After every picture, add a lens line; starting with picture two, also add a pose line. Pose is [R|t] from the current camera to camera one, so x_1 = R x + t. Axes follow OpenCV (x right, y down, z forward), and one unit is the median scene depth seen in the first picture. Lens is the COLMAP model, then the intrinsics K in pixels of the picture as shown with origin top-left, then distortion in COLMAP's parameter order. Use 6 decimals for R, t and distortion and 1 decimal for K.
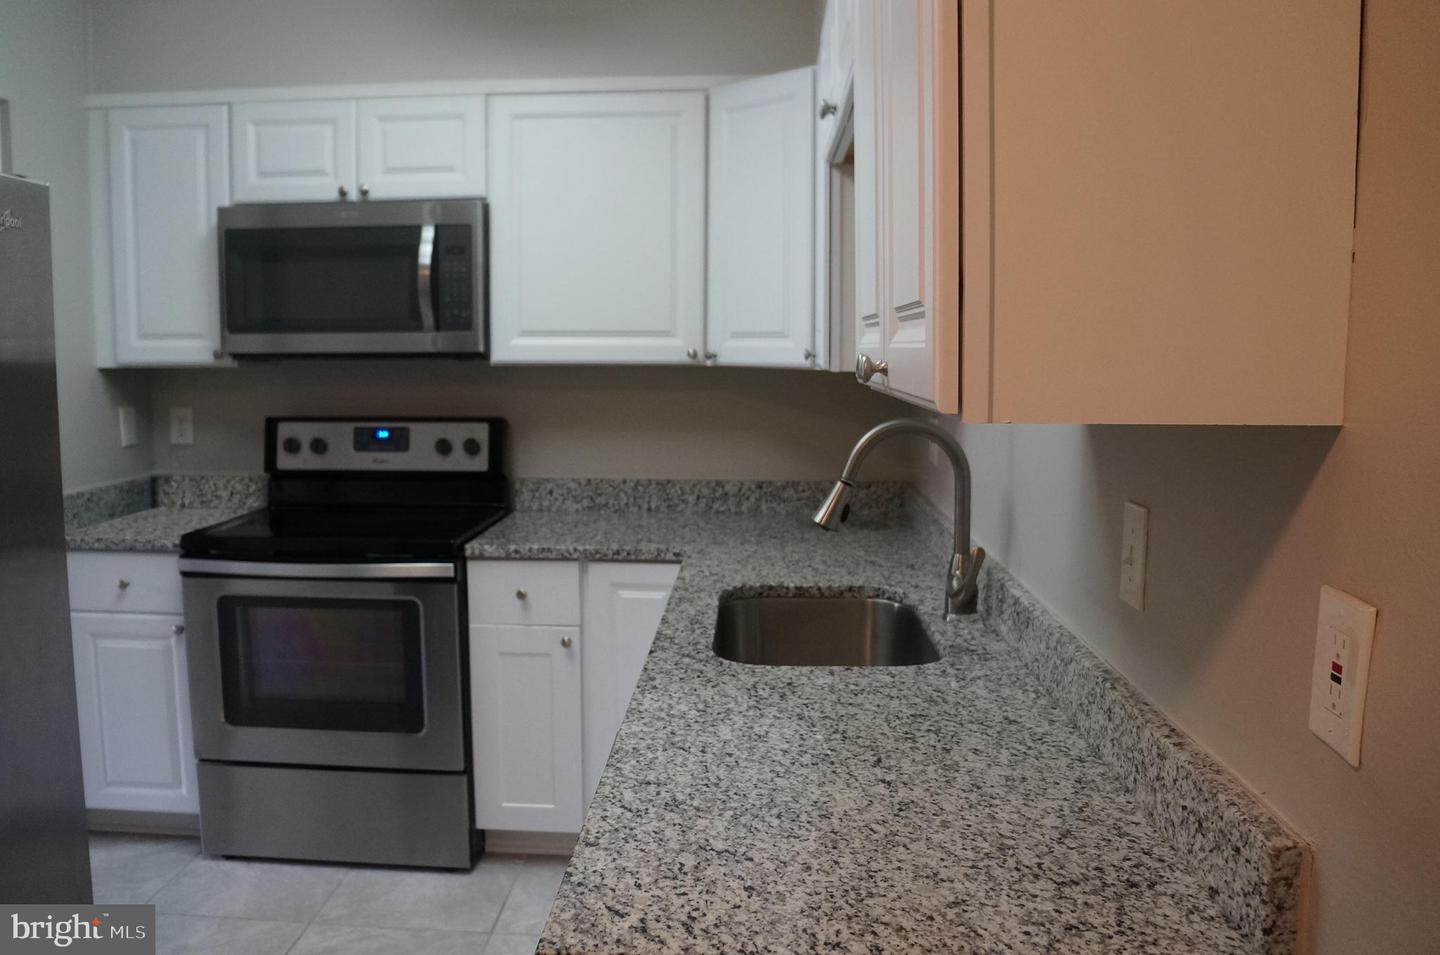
lens RADIAL K [[1130.5, 0, 717.9], [0, 1130.5, 478.4], [0, 0, 1]] dist [-0.176683, 0.122297]
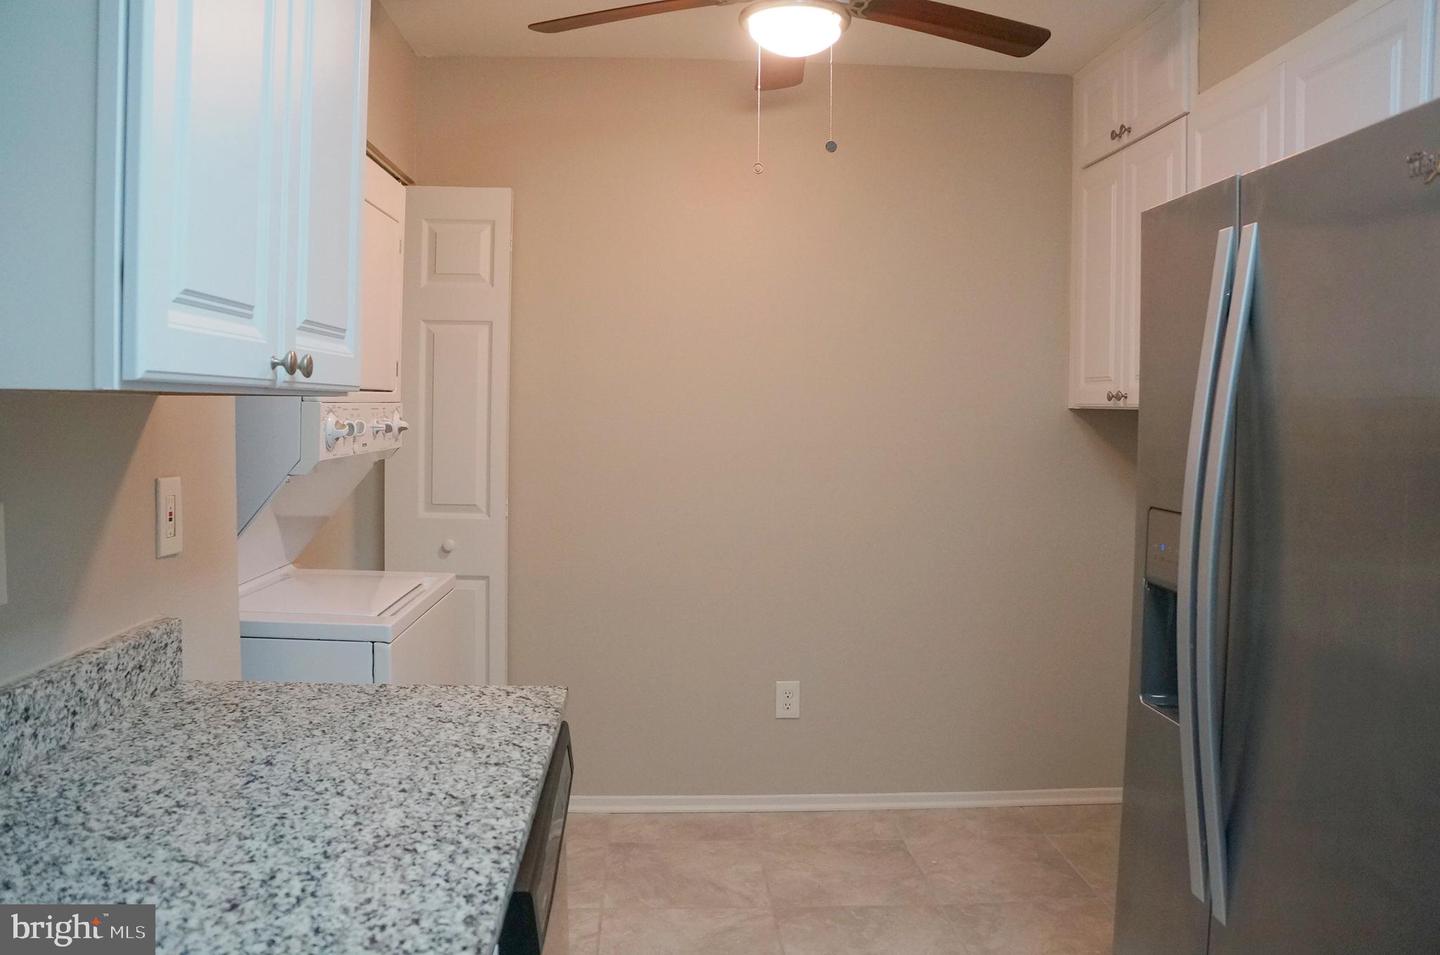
lens RADIAL K [[1130.5, 0, 710.8], [0, 1130.5, 477.4], [0, 0, 1]] dist [-0.176683, 0.122297]
pose [[-0.996221, -0.007182, -0.086558, -0.154099], [-0.022224, 0.984478, 0.174097, -0.159303], [0.083964, 0.175363, -0.980917, 1.800038]]
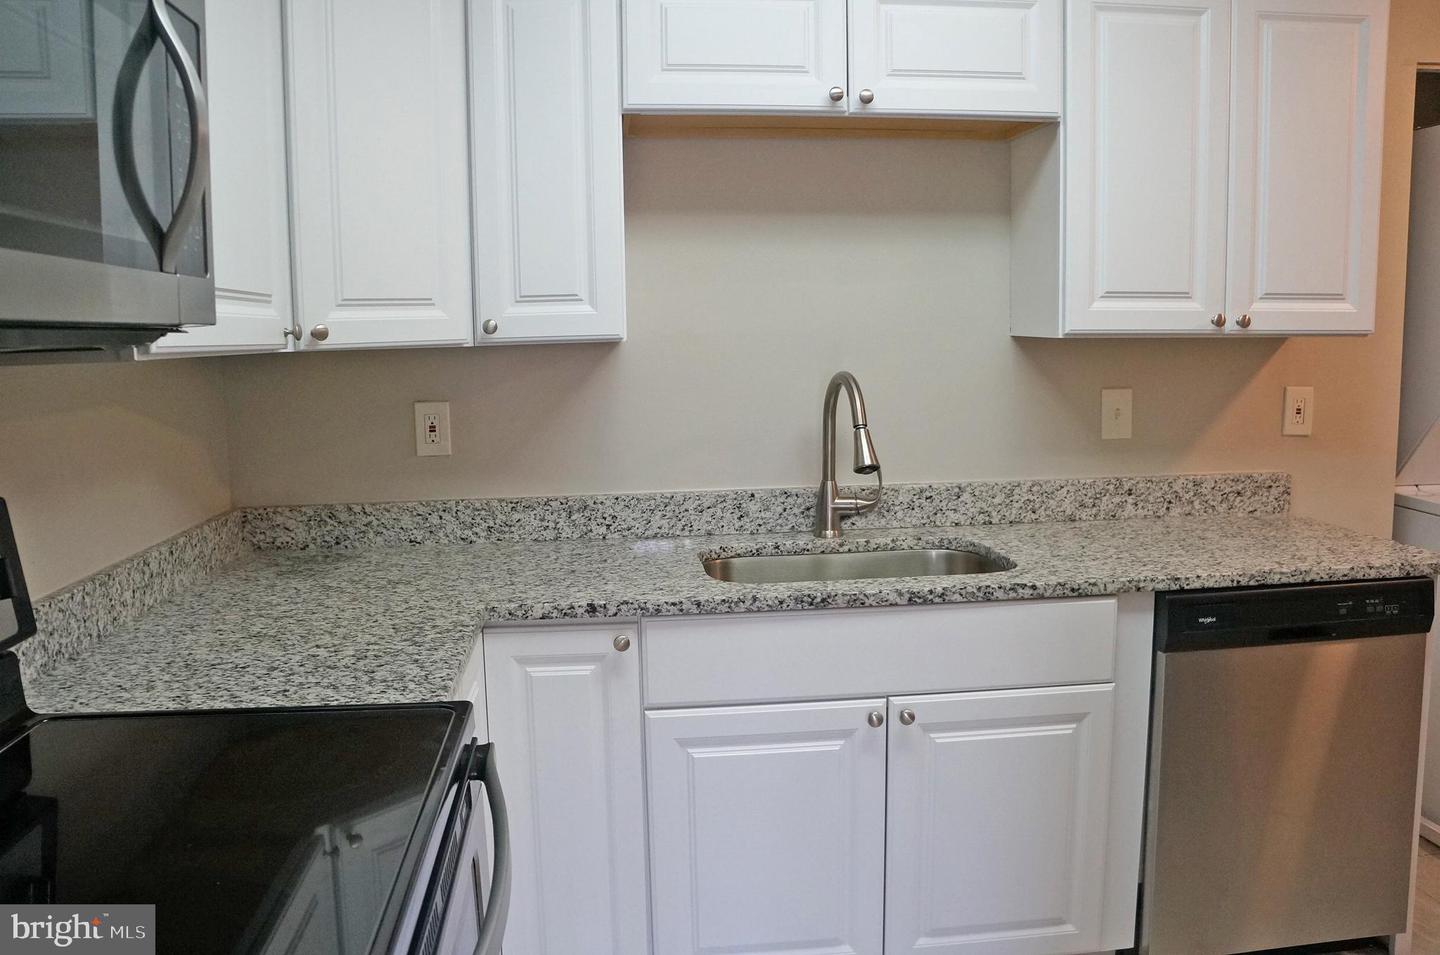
lens RADIAL K [[1130.5, 0, 727.2], [0, 1130.5, 471.8], [0, 0, 1]] dist [-0.176683, 0.122297]
pose [[-0.150816, -0.121653, 0.981048, -1.408525], [0.127109, 0.981775, 0.141283, -0.188738], [-0.980356, 0.146008, -0.132604, 1.840378]]
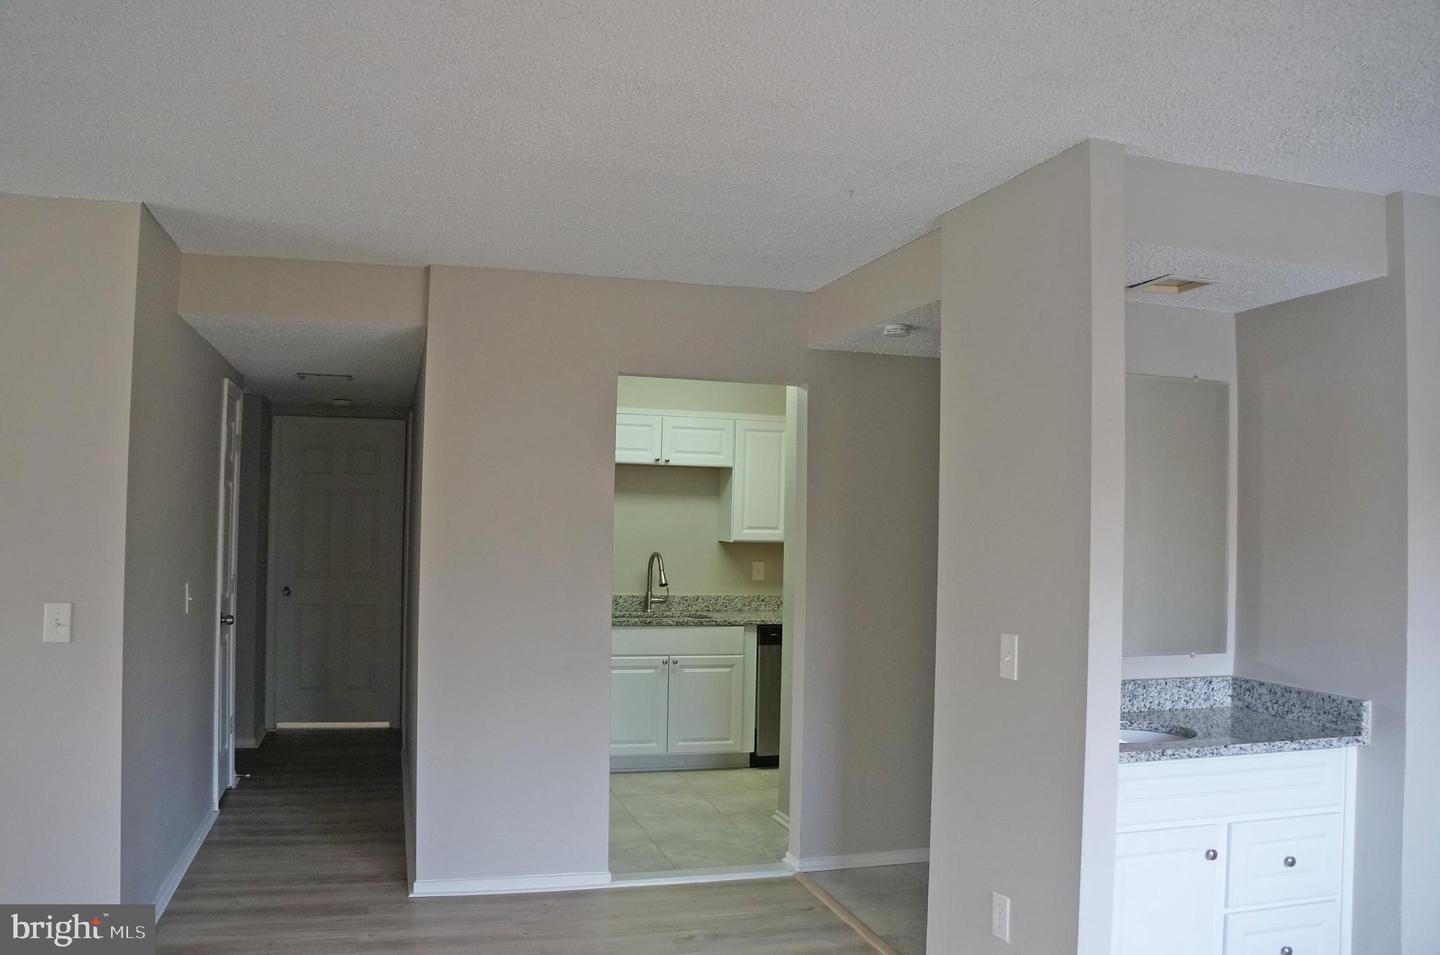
lens RADIAL K [[1130.5, 0, 715.7], [0, 1130.5, 478.6], [0, 0, 1]] dist [-0.176683, 0.122297]
pose [[-0.316682, 0.026107, 0.948172, -4.405520], [0.083182, 0.996534, 0.000343, -0.365917], [-0.944877, 0.078979, -0.317756, 2.686653]]
